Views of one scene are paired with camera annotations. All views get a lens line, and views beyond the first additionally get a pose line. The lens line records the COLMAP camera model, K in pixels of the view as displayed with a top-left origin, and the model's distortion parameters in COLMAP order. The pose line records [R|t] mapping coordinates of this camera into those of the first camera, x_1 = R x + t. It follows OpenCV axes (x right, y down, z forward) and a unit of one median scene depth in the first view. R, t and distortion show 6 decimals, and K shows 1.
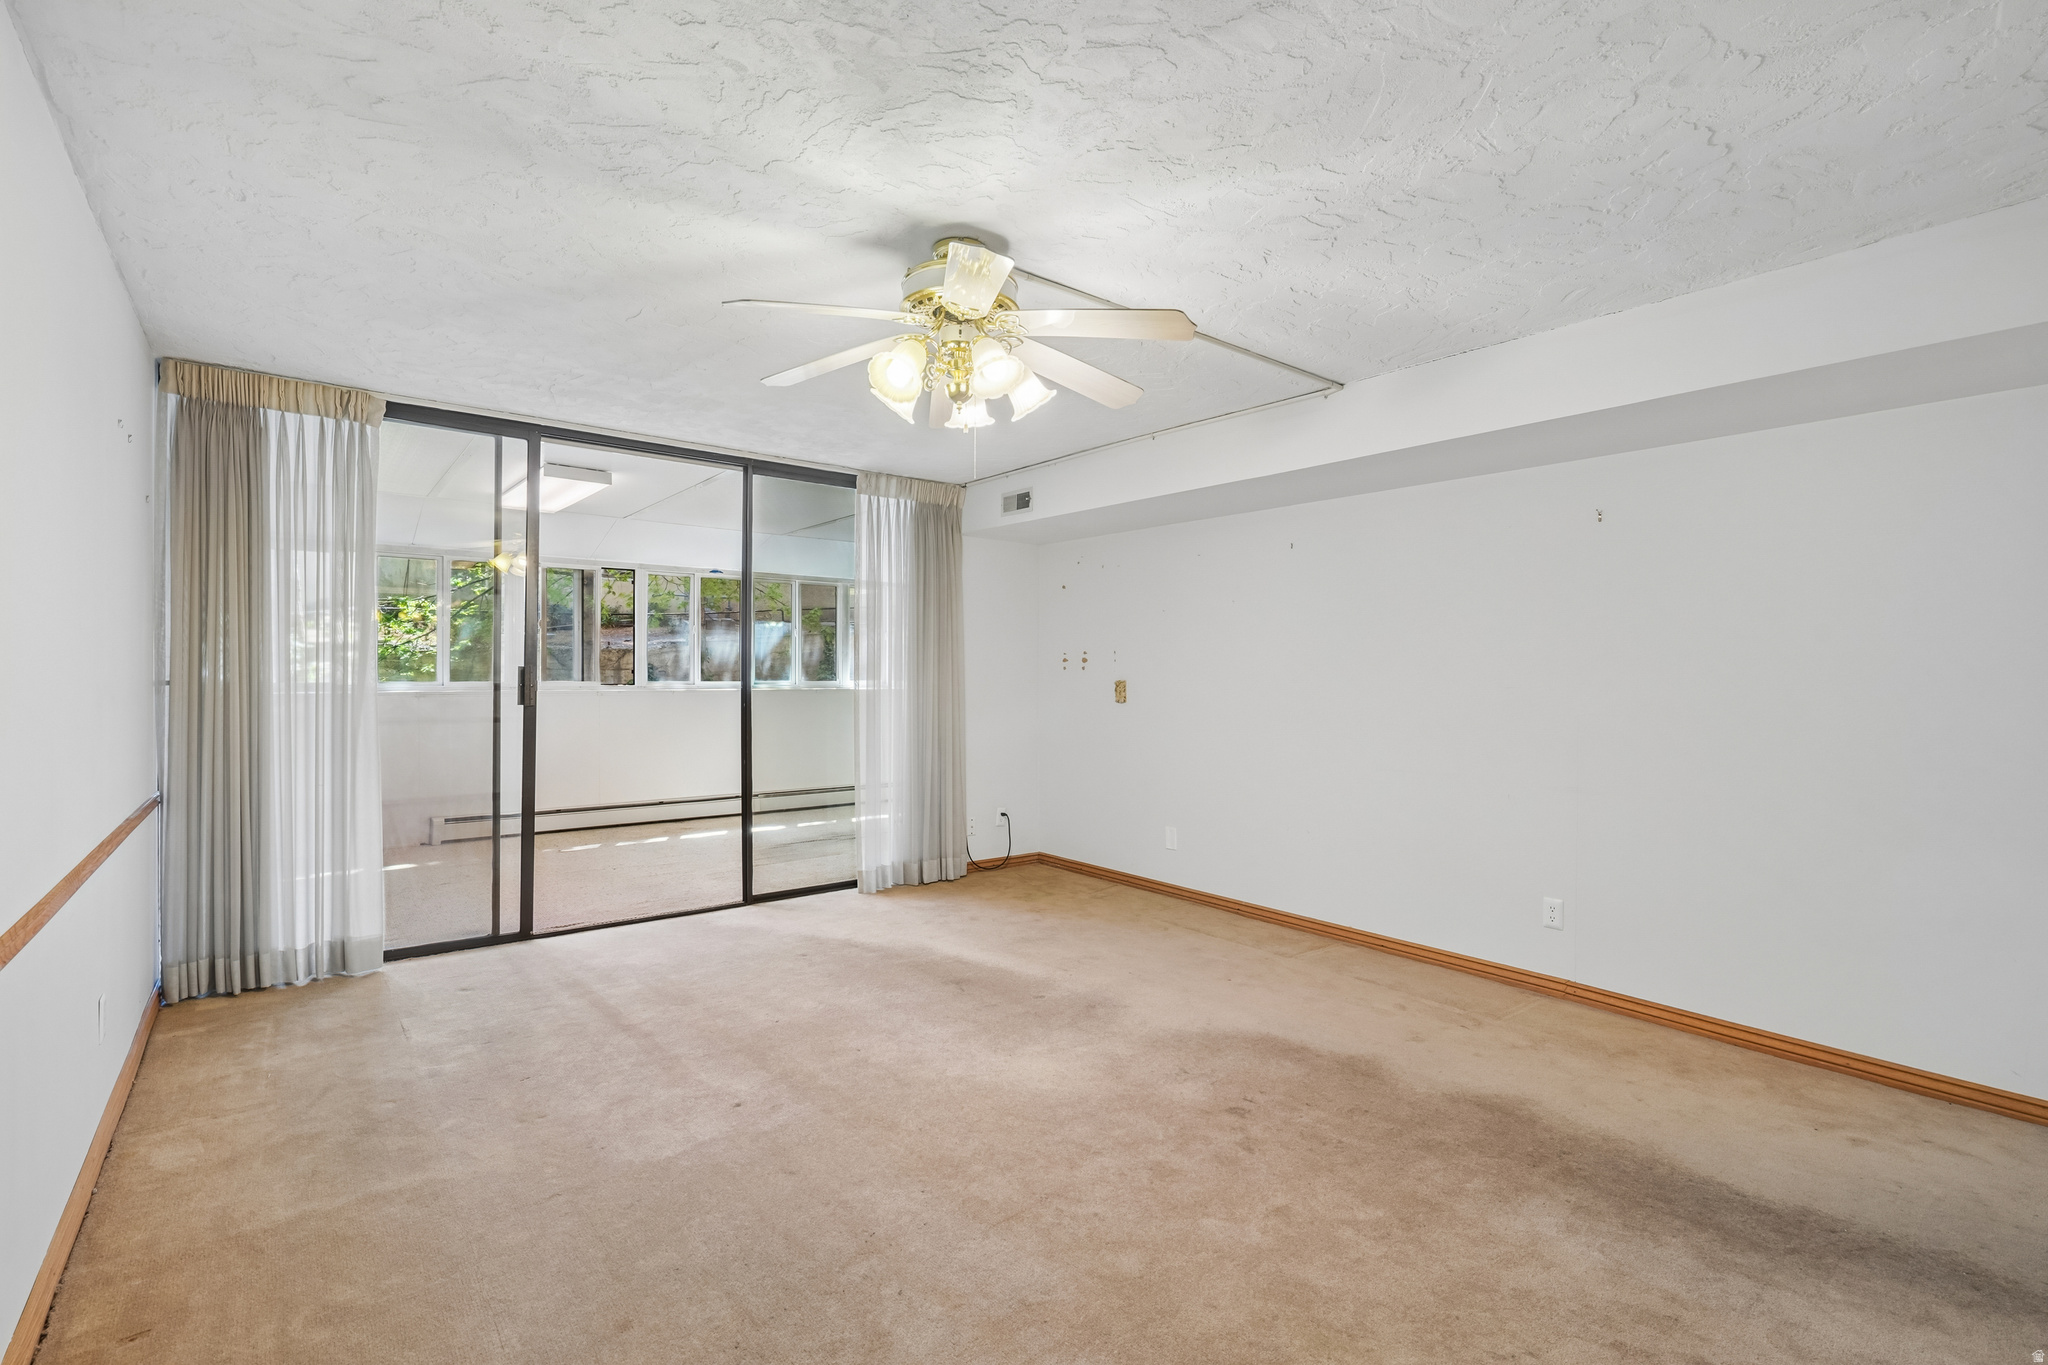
lens RADIAL K [[931.6, 0, 1018.9], [0, 931.6, 667.1], [0, 0, 1]] dist [-0.003627, -0.000166]
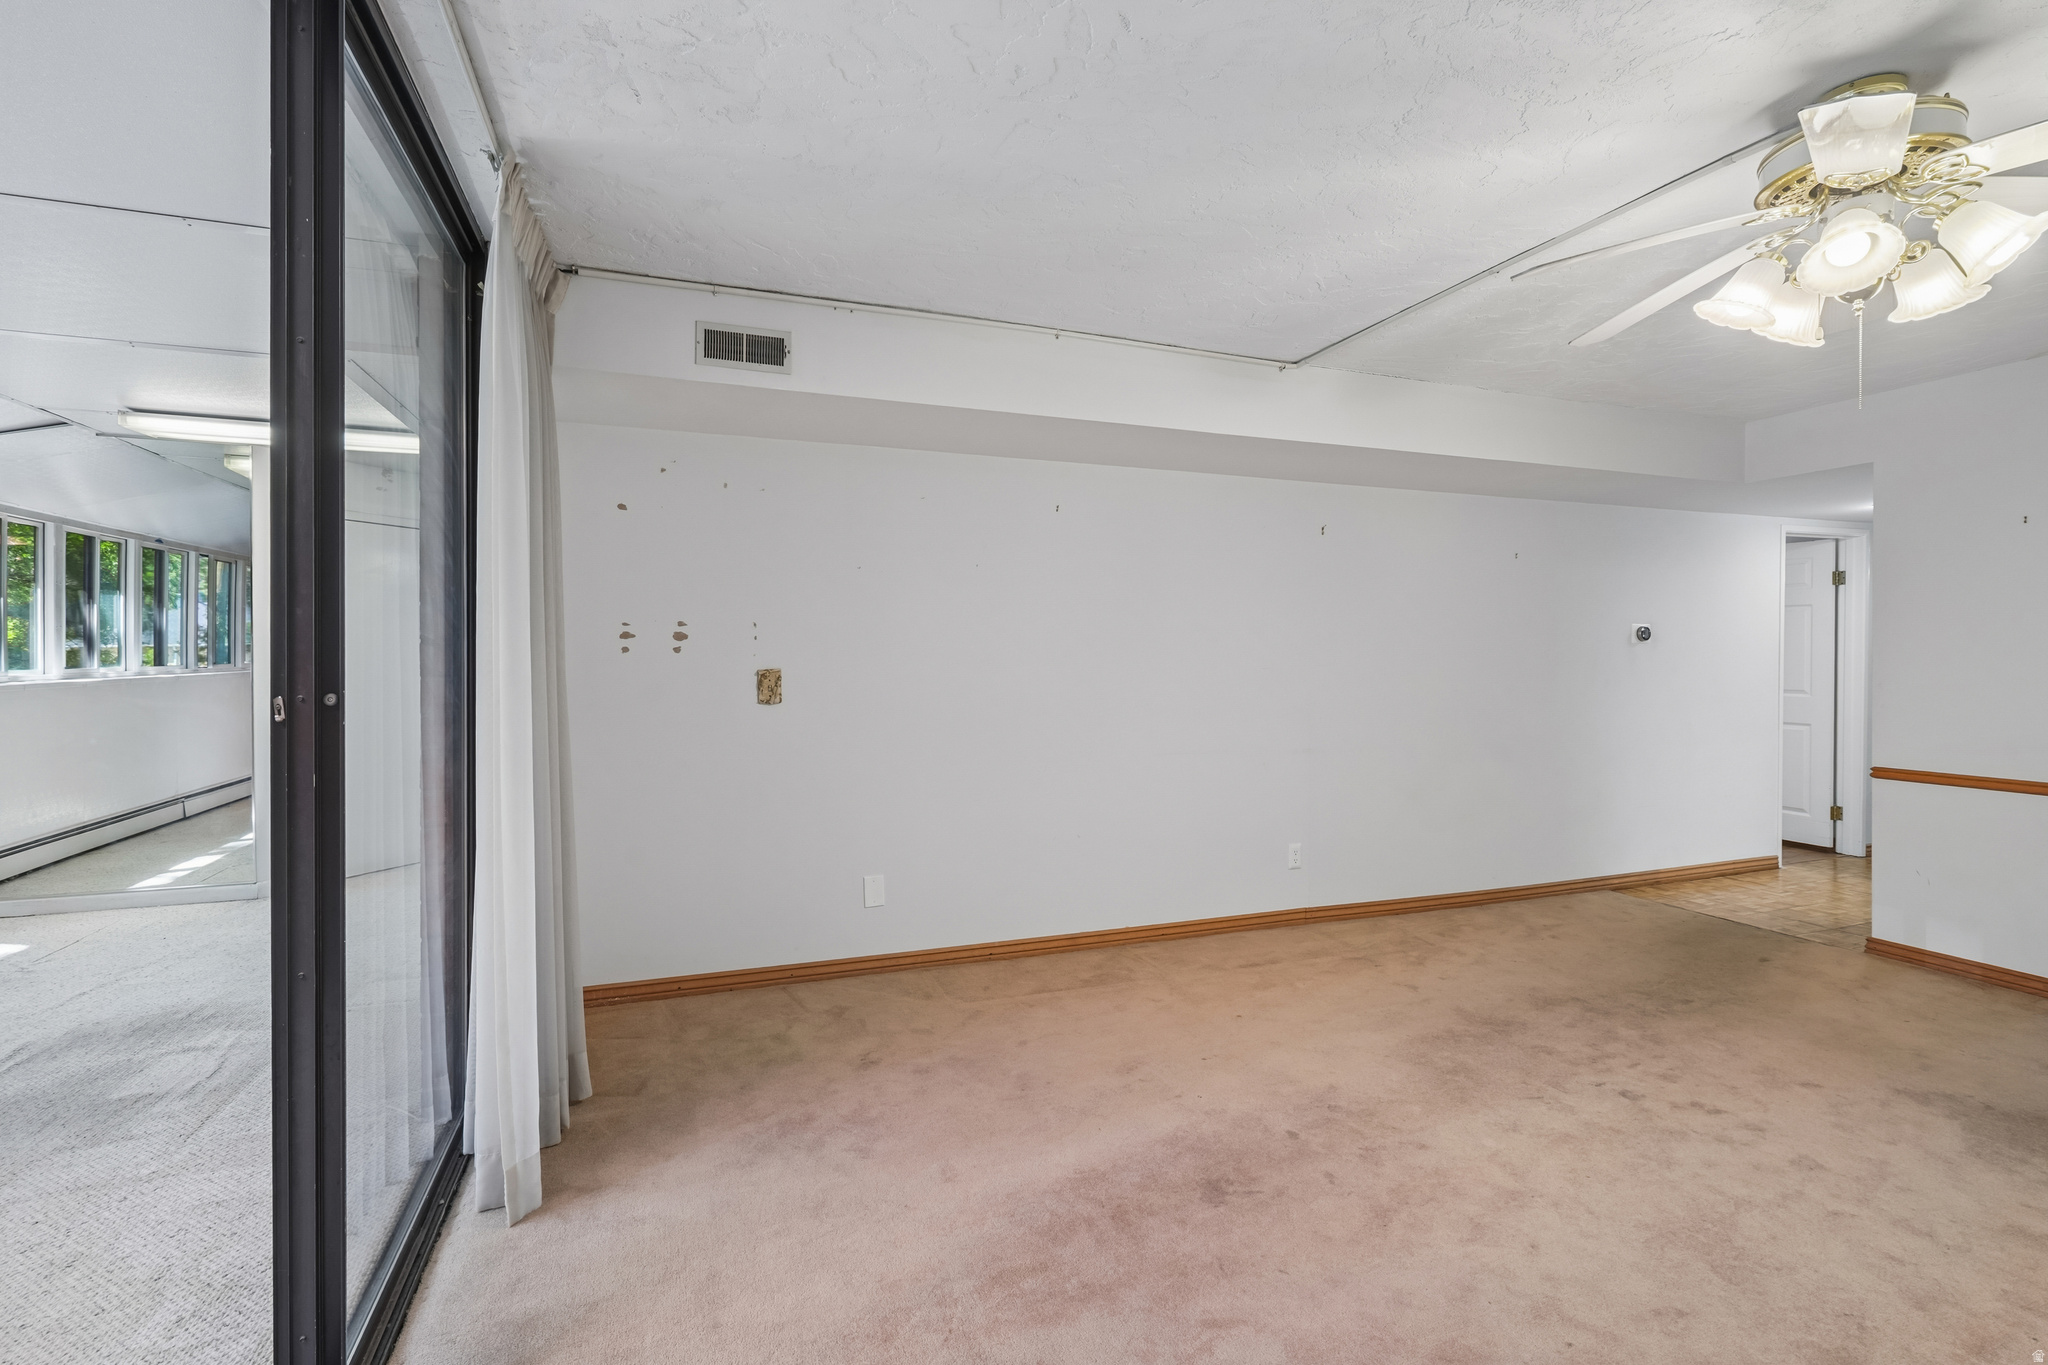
lens RADIAL K [[931.6, 0, 1011.9], [0, 931.6, 650.8], [0, 0, 1]] dist [-0.003627, -0.000166]
pose [[0.317223, 0.000656, 0.948351, -0.475632], [-0.003304, 0.999994, 0.000413, 0.000924], [-0.948345, -0.003264, 0.317224, 0.679112]]
